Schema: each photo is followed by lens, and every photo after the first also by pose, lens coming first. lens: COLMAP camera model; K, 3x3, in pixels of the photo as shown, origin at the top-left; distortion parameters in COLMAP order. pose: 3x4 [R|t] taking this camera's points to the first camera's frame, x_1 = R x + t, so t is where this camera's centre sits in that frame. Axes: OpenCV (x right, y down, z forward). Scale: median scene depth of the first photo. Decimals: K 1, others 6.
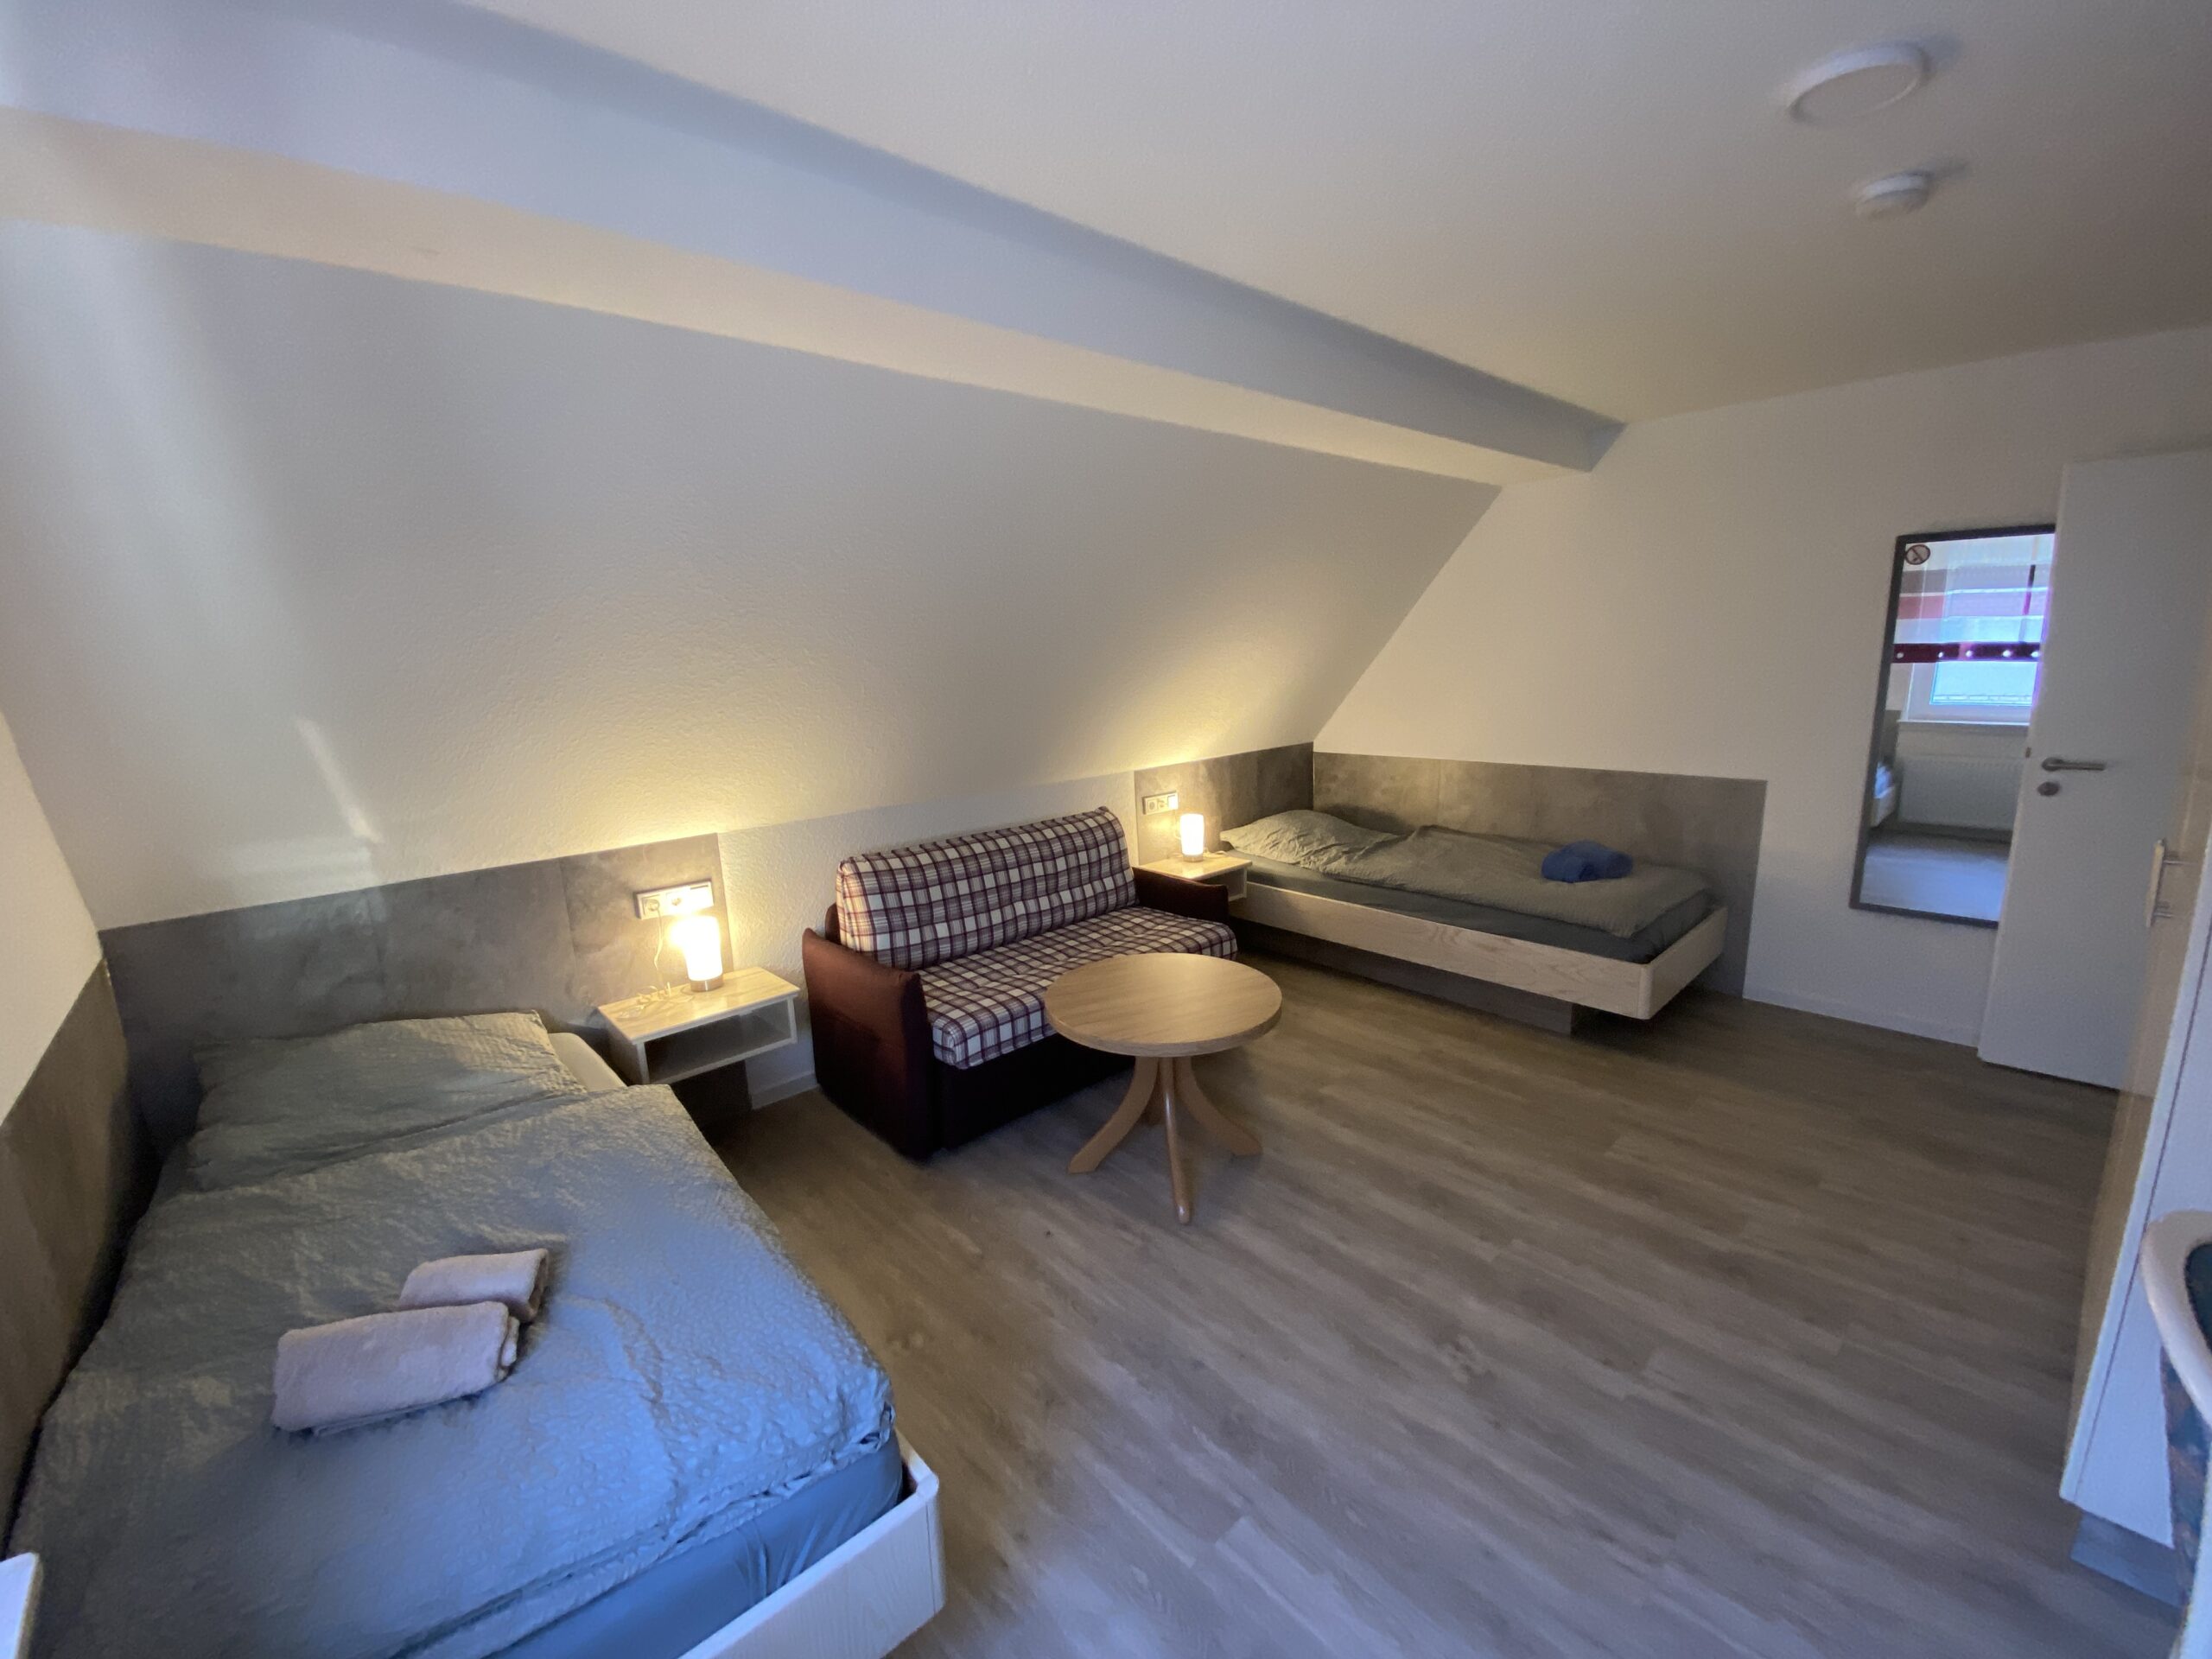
lens RADIAL K [[905.3, 0, 1106.0], [0, 905.3, 829.5], [0, 0, 1]] dist [0.007918, -0.014175]
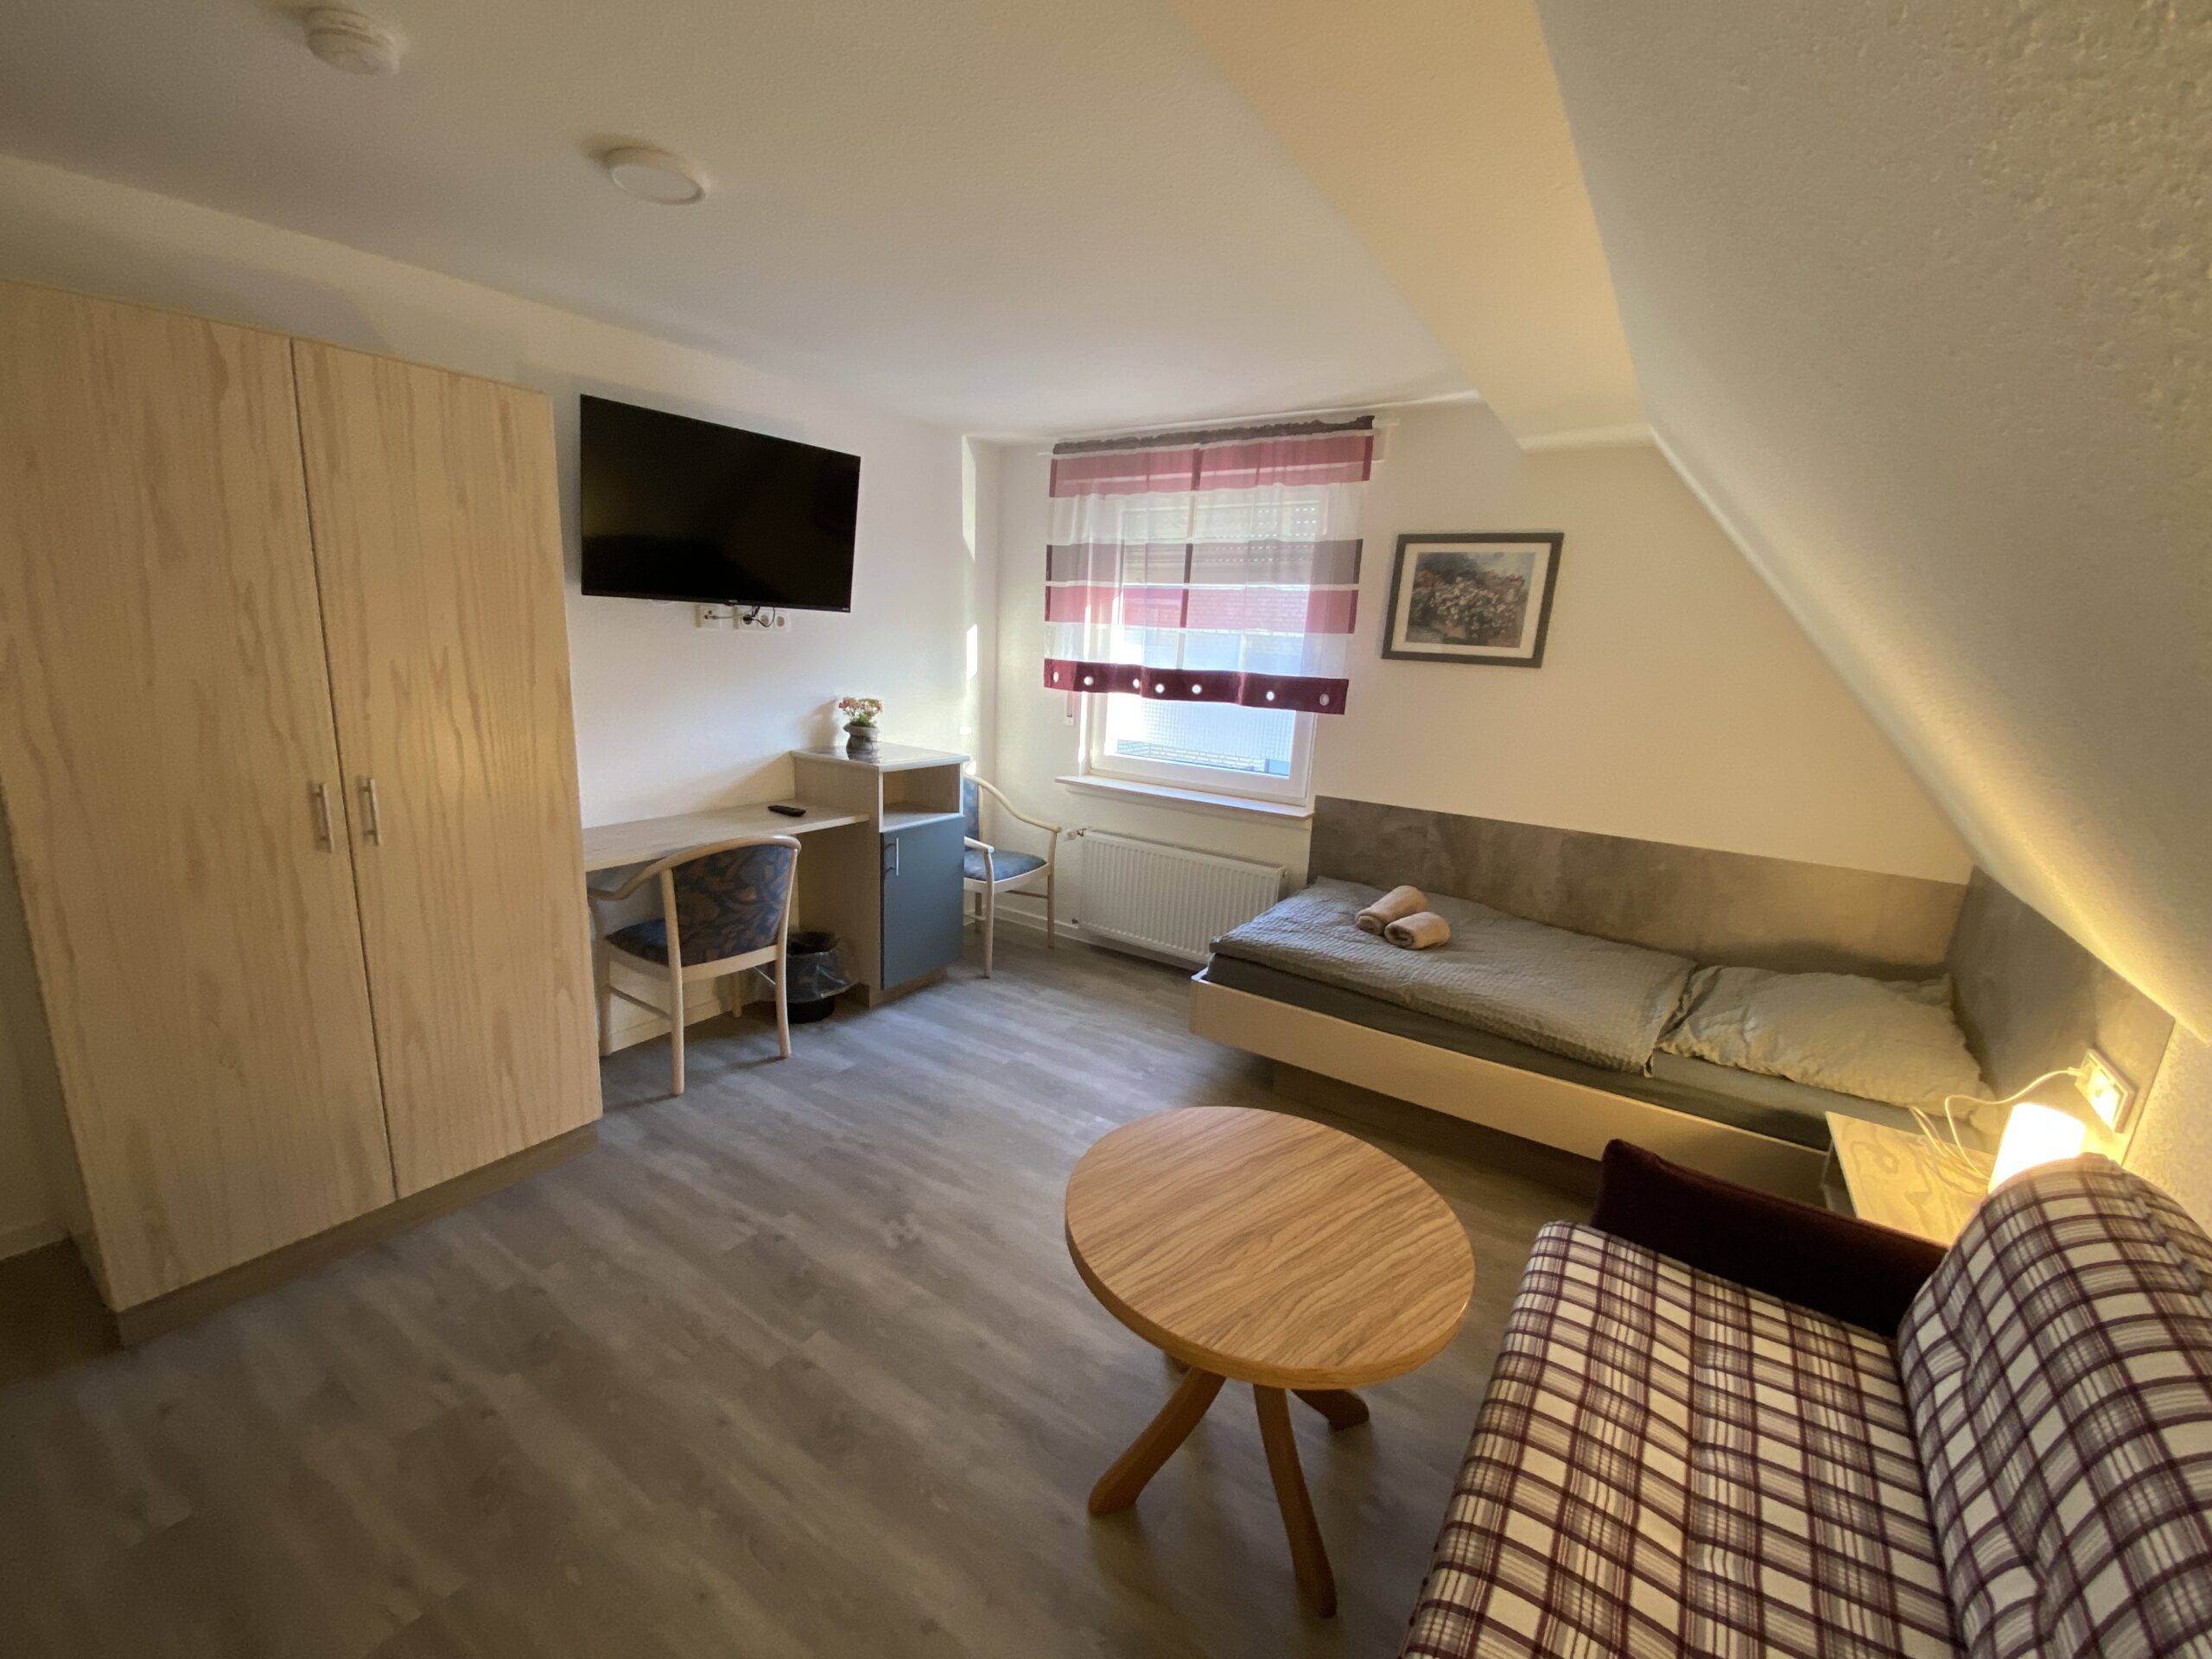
lens RADIAL K [[905.3, 0, 1106.0], [0, 905.3, 829.5], [0, 0, 1]] dist [0.007918, -0.014175]
pose [[-0.966716, 0.033013, -0.253712, 0.374574], [-0.074963, 0.911575, 0.404243, -0.354122], [0.244622, 0.409807, -0.878759, 1.692717]]
